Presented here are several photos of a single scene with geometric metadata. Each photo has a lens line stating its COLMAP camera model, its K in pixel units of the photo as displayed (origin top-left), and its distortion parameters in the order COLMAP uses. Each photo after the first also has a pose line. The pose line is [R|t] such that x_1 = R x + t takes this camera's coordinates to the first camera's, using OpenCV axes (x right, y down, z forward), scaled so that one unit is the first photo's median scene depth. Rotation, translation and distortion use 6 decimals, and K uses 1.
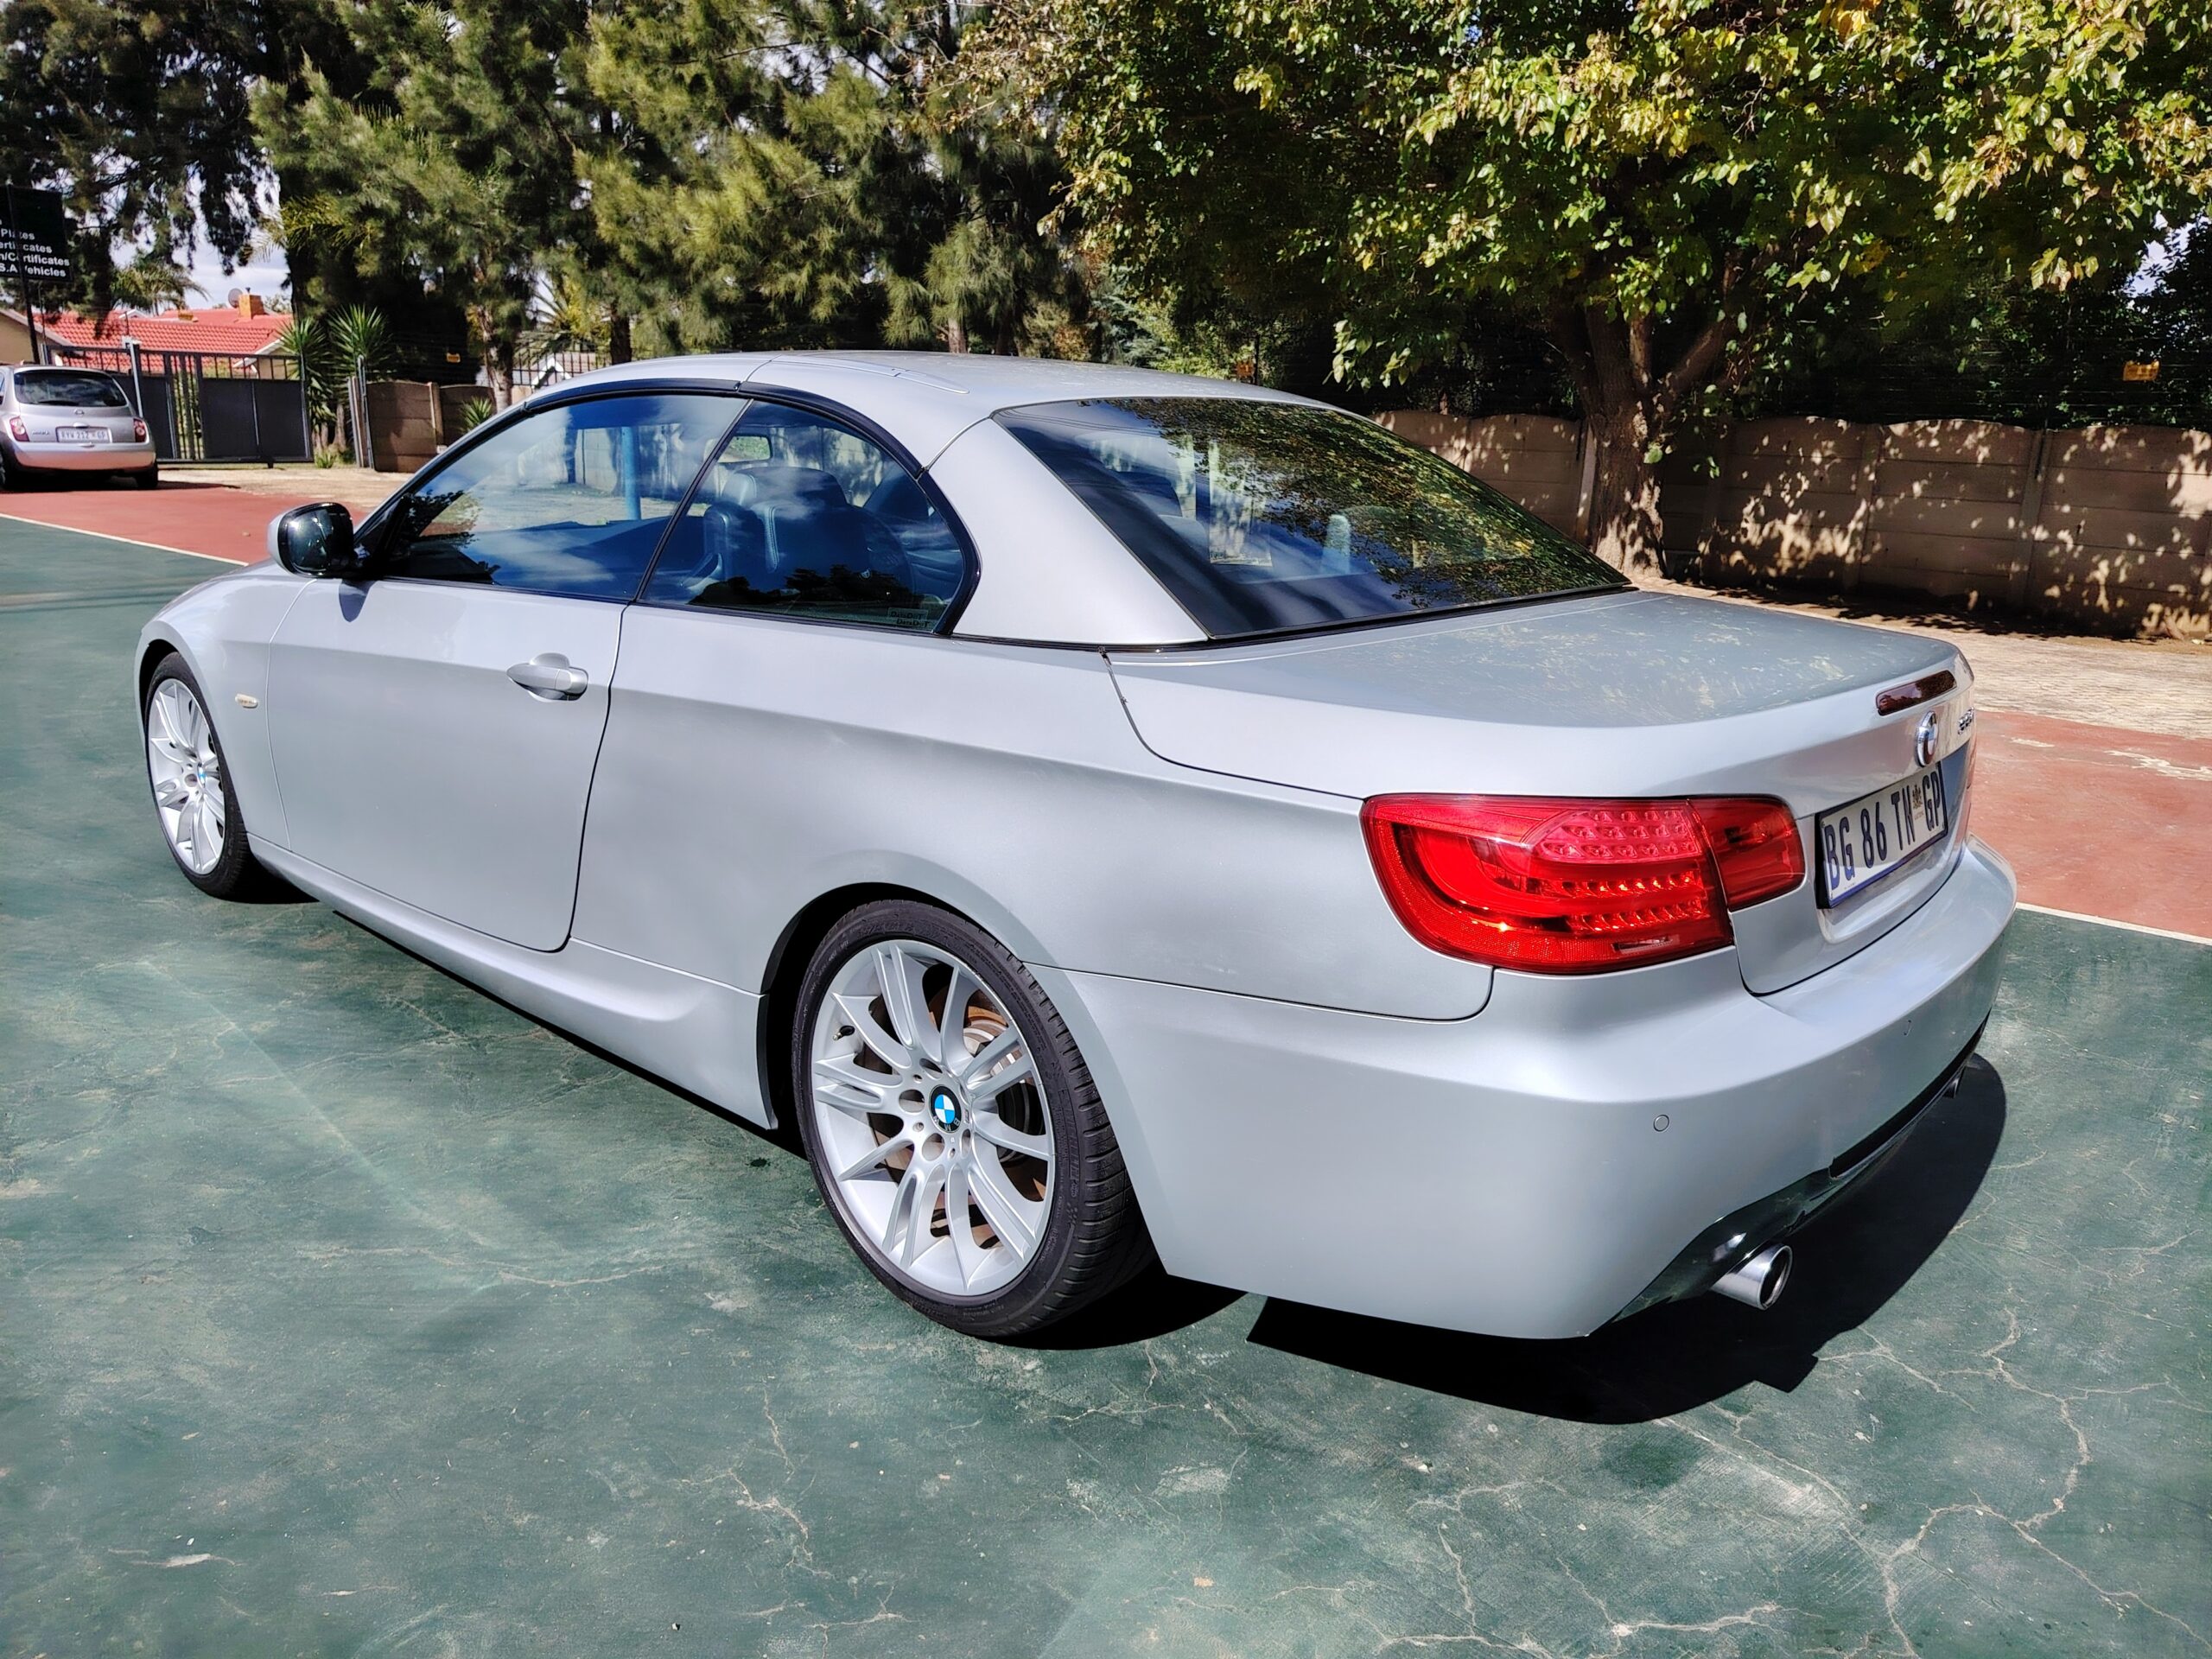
lens RADIAL K [[1598.3, 0, 1109.7], [0, 1598.3, 840.6], [0, 0, 1]] dist [0.013341, -0.015498]
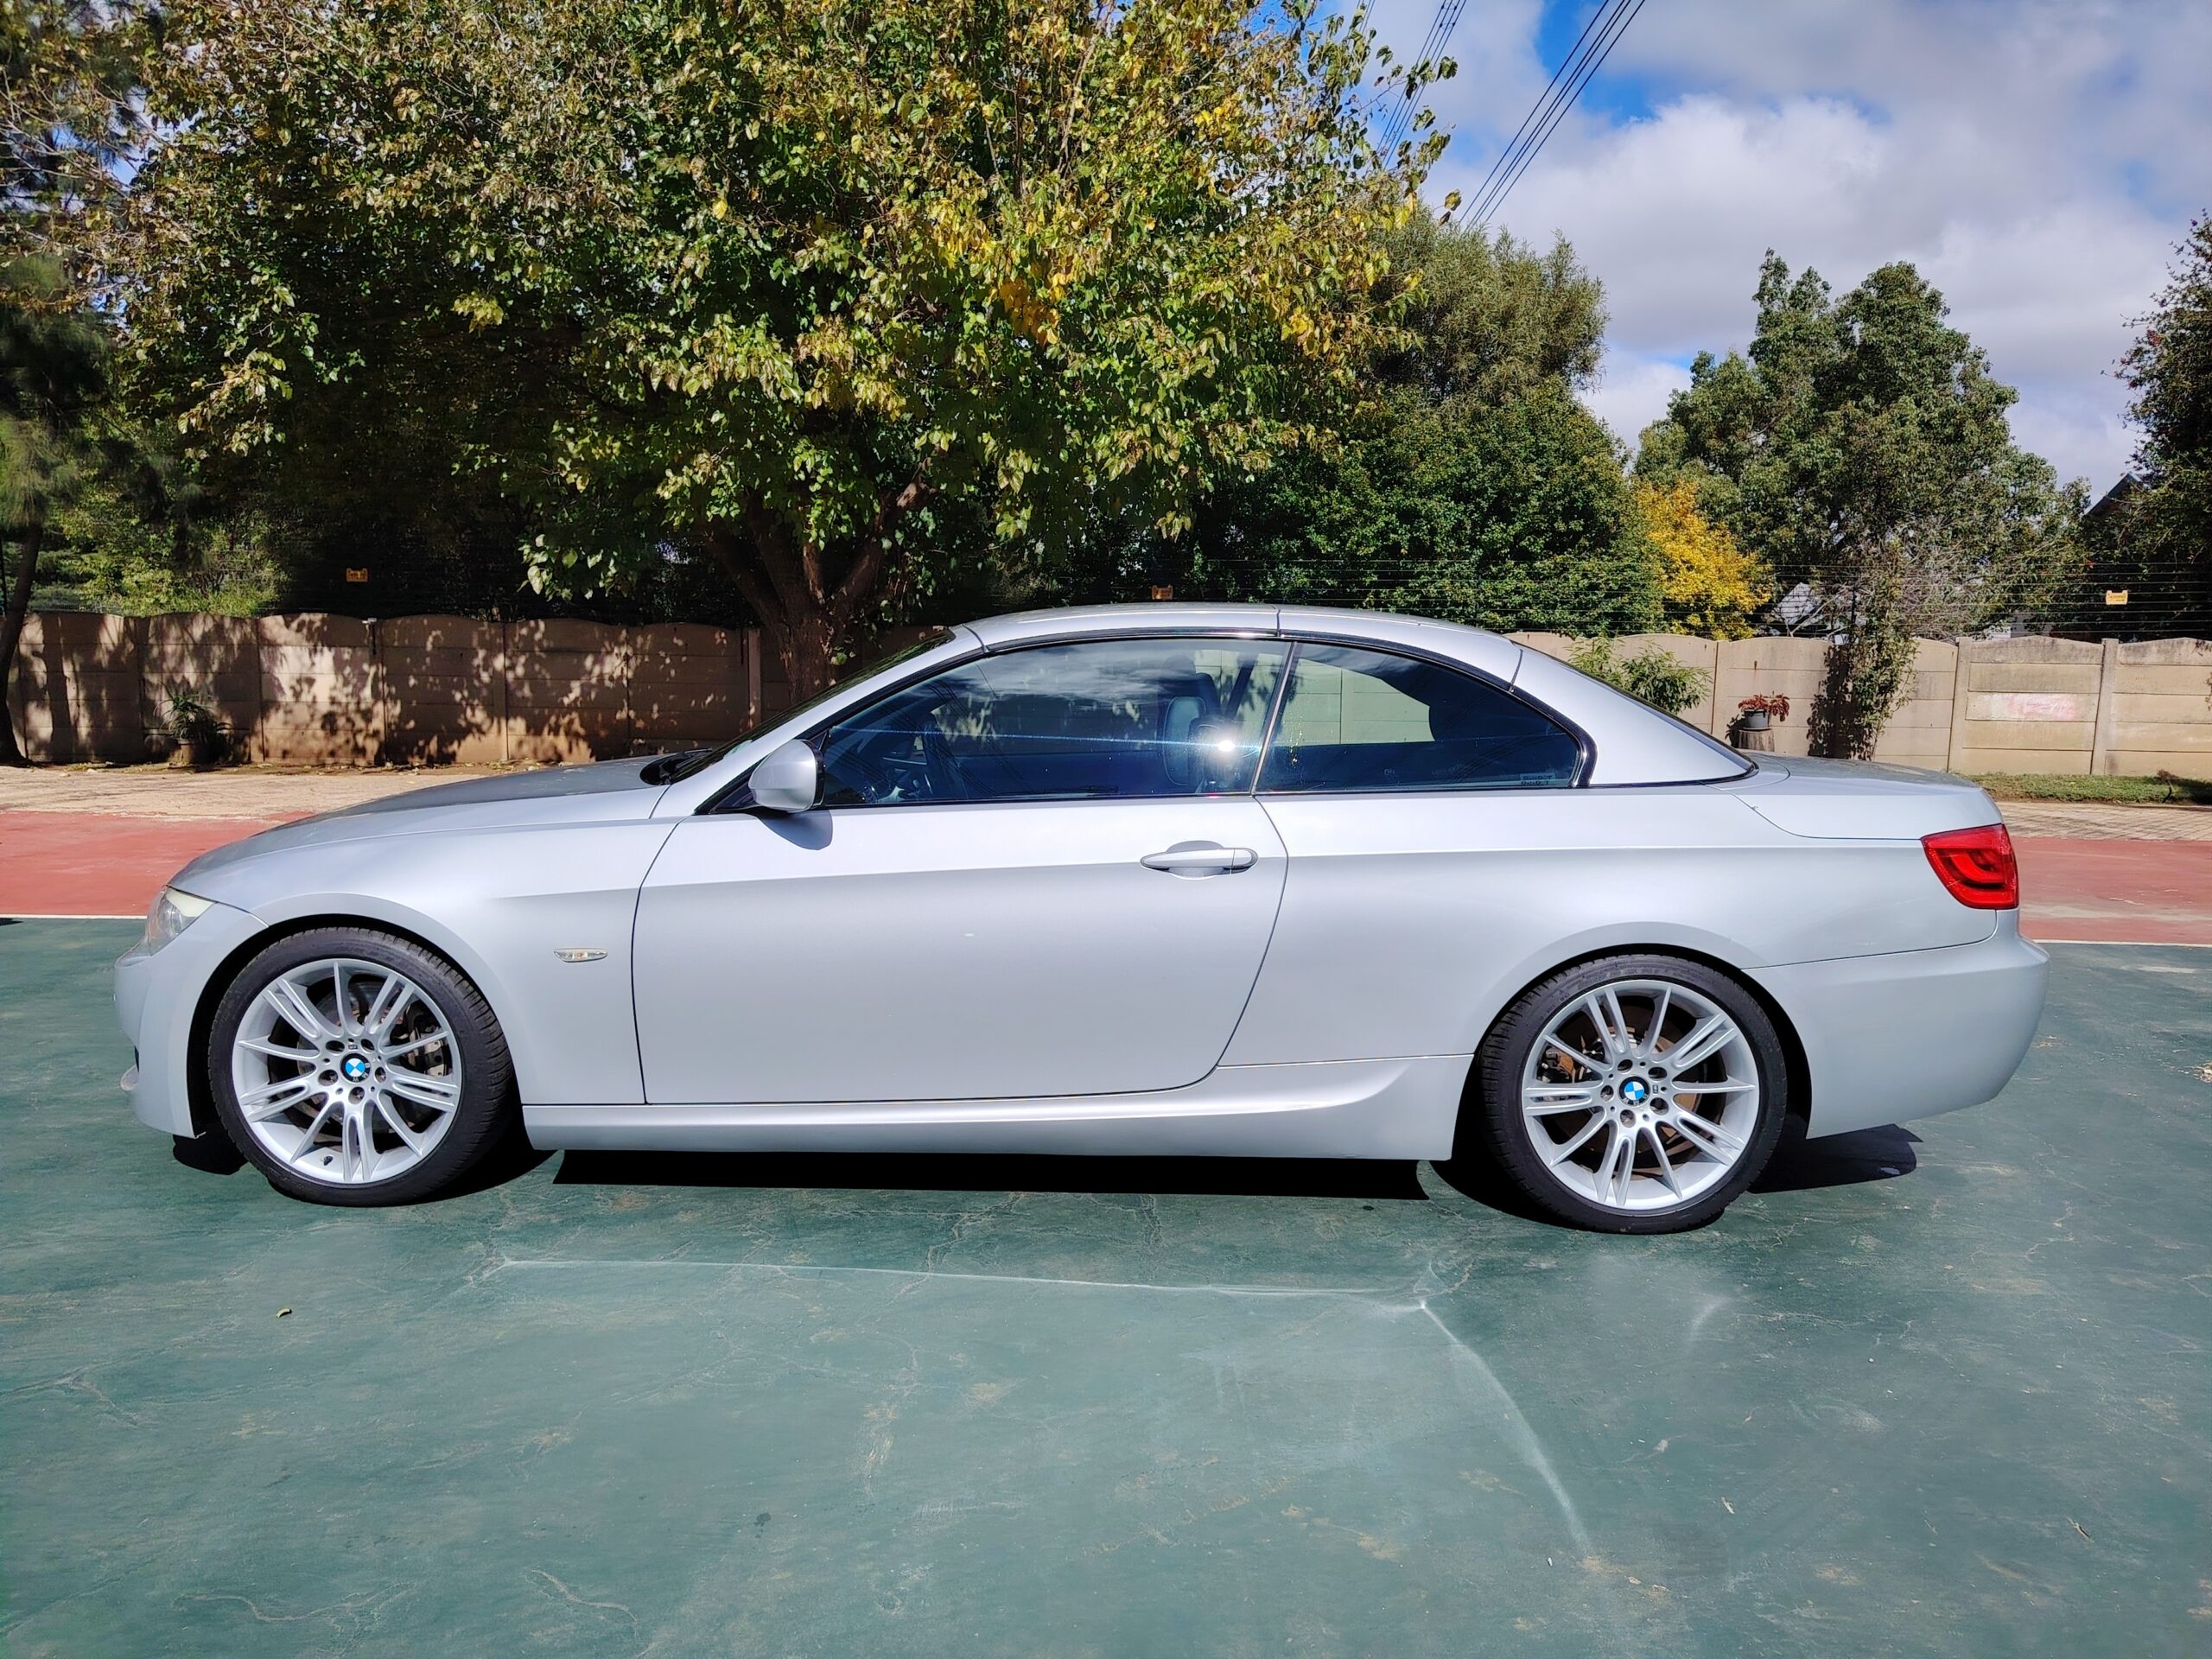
lens RADIAL K [[1598.3, 0, 1124.7], [0, 1598.3, 840.4], [0, 0, 1]] dist [0.013341, -0.015498]
pose [[0.754301, -0.100376, 0.648810, -0.265993], [0.177058, 0.982728, -0.053810, -0.013172], [-0.632203, 0.155466, 0.759046, 0.020113]]
